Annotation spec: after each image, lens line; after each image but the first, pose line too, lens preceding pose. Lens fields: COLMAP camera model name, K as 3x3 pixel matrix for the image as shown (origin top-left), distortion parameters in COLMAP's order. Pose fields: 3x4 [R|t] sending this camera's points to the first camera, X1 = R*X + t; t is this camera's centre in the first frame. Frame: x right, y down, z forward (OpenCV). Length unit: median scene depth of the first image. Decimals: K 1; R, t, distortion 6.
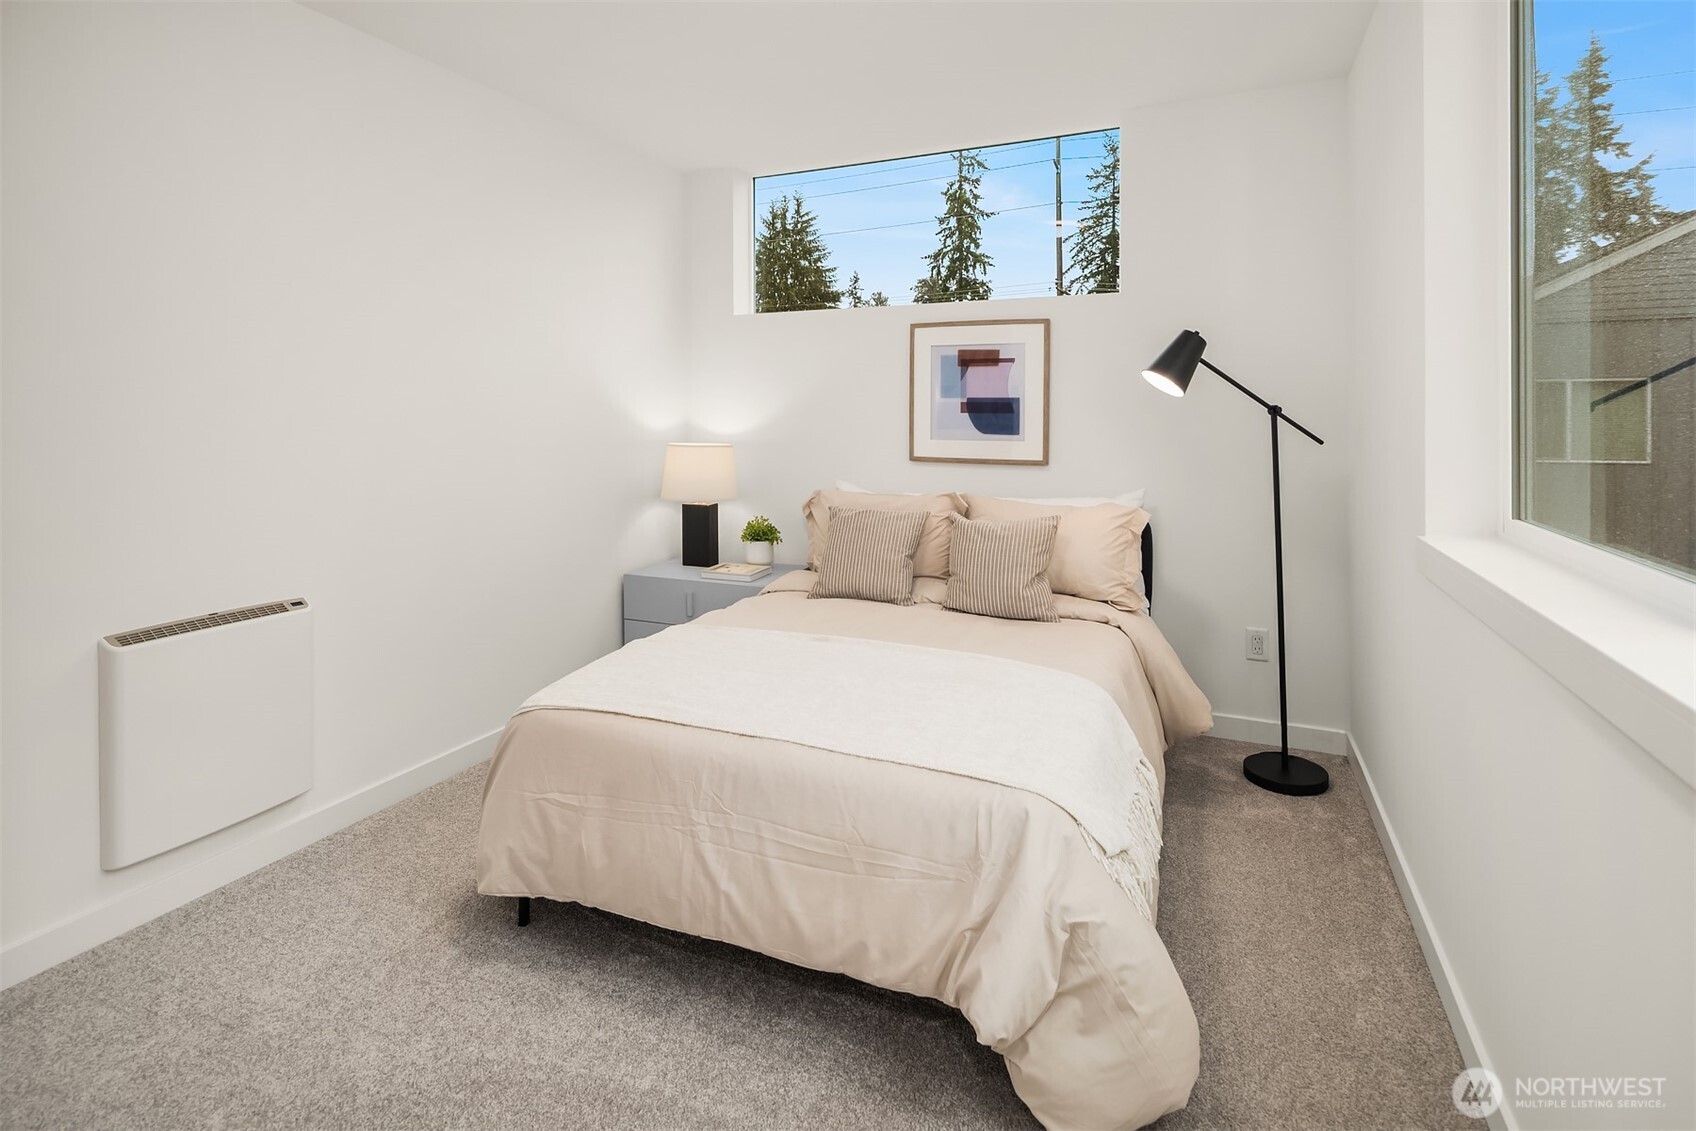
lens RADIAL K [[831.3, 0, 849.4], [0, 831.3, 414.9], [0, 0, 1]] dist [0.002274, 0.000421]
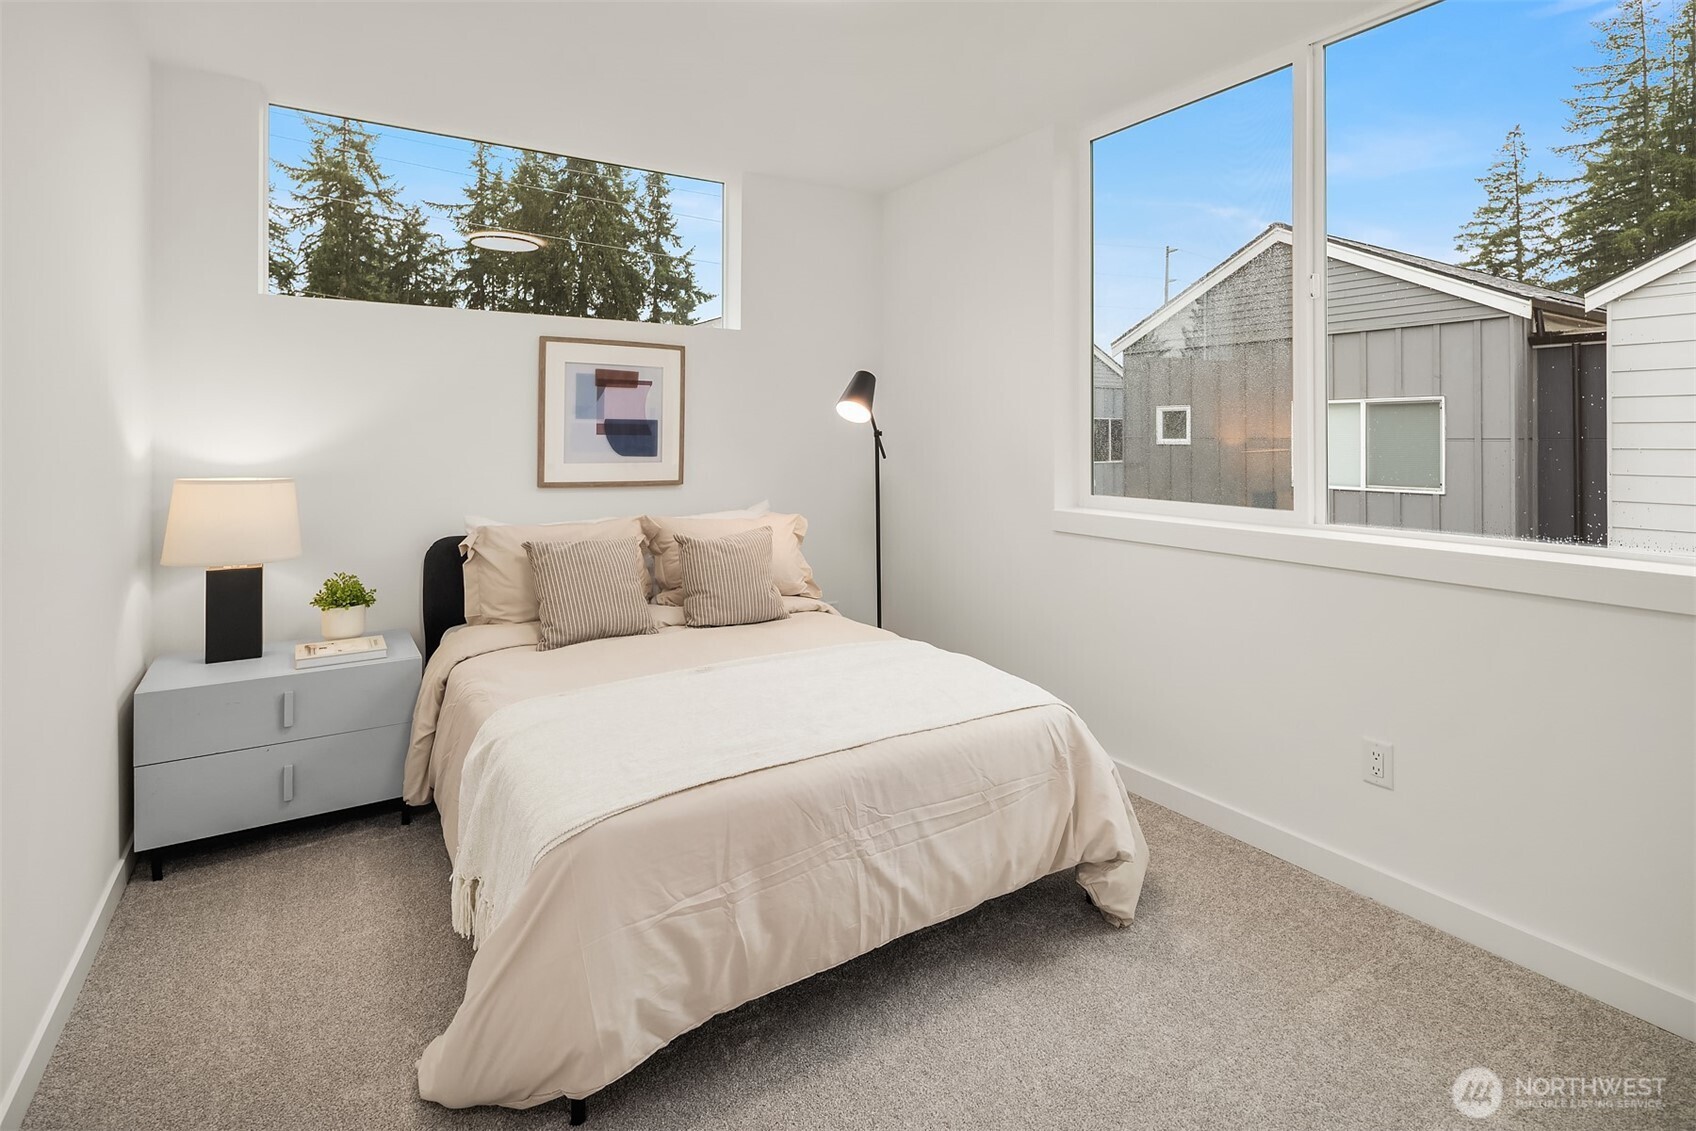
lens RADIAL K [[840.4, 0, 845.7], [0, 840.4, 434.8], [0, 0, 1]] dist [0.000991, 0.000011]
pose [[0.557799, 0.003396, 0.829969, -0.522659], [0.000284, 0.999991, -0.004282, 0.002010], [-0.829976, 0.002624, 0.557793, 0.225678]]
